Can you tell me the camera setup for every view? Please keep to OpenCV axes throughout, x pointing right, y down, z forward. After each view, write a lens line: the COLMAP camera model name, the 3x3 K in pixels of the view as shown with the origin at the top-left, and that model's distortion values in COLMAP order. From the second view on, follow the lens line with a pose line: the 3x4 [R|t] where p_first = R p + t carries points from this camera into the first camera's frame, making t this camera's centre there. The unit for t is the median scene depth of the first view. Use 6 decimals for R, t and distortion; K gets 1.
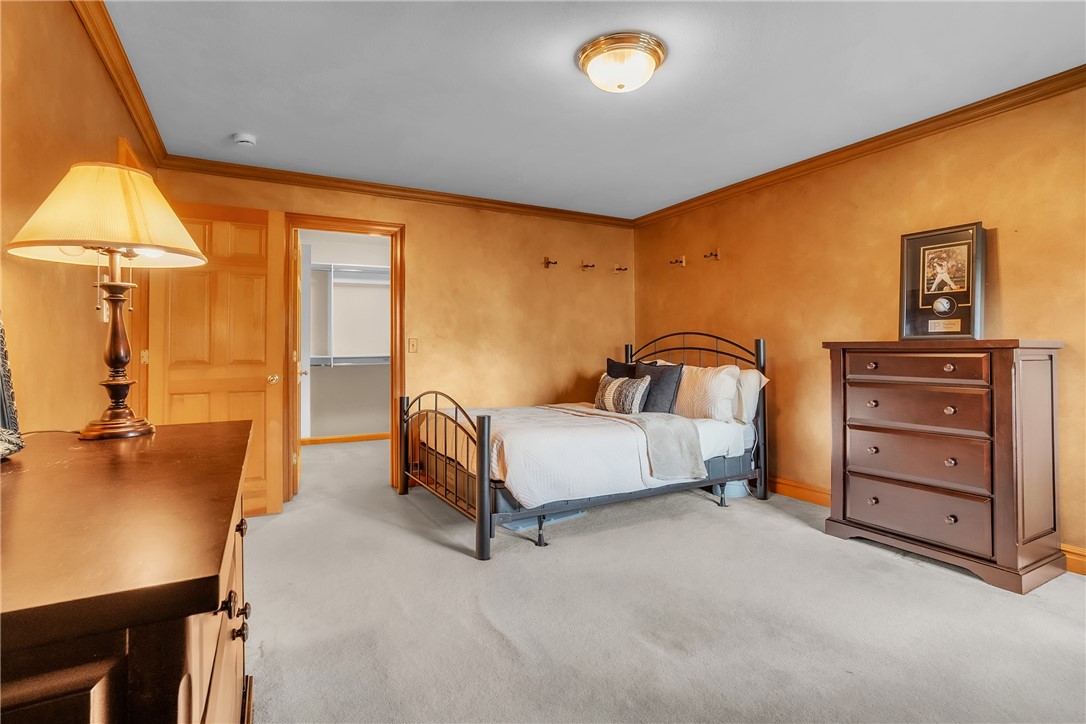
lens RADIAL K [[526.9, 0, 539.5], [0, 526.9, 353.5], [0, 0, 1]] dist [-0.020686, 0.001550]
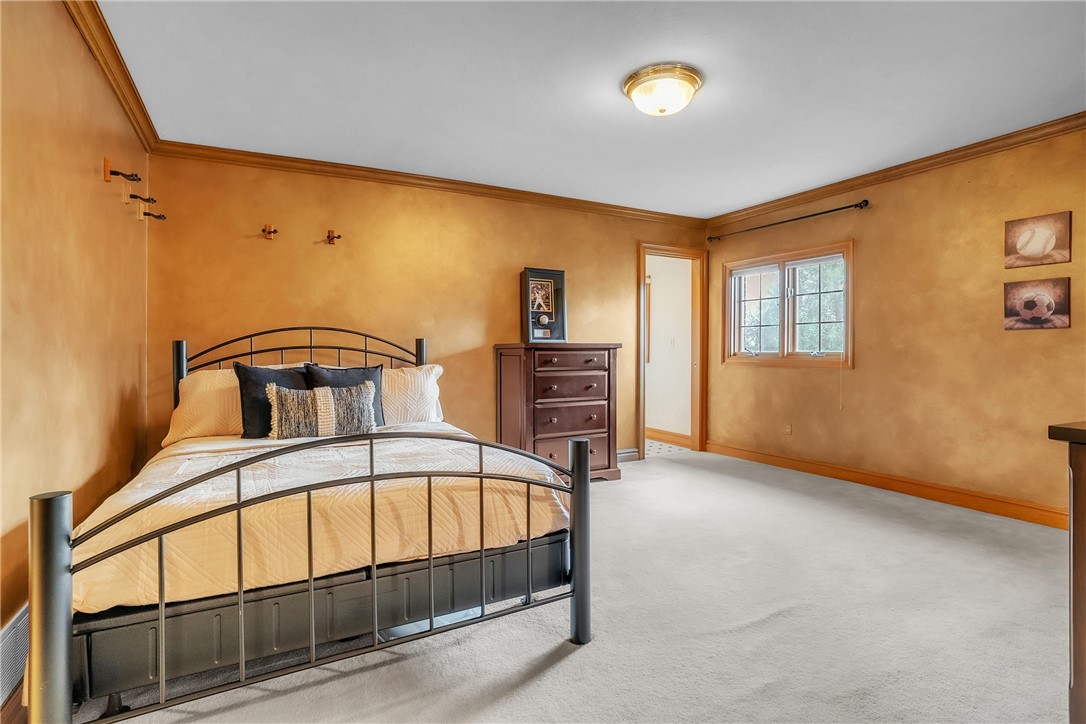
lens RADIAL K [[526.9, 0, 537.6], [0, 526.9, 358.7], [0, 0, 1]] dist [-0.020686, 0.001550]
pose [[0.024918, -0.009998, 0.999640, -0.742139], [0.014638, 0.999846, 0.009636, 0.005937], [-0.999582, 0.014393, 0.025060, 0.952532]]
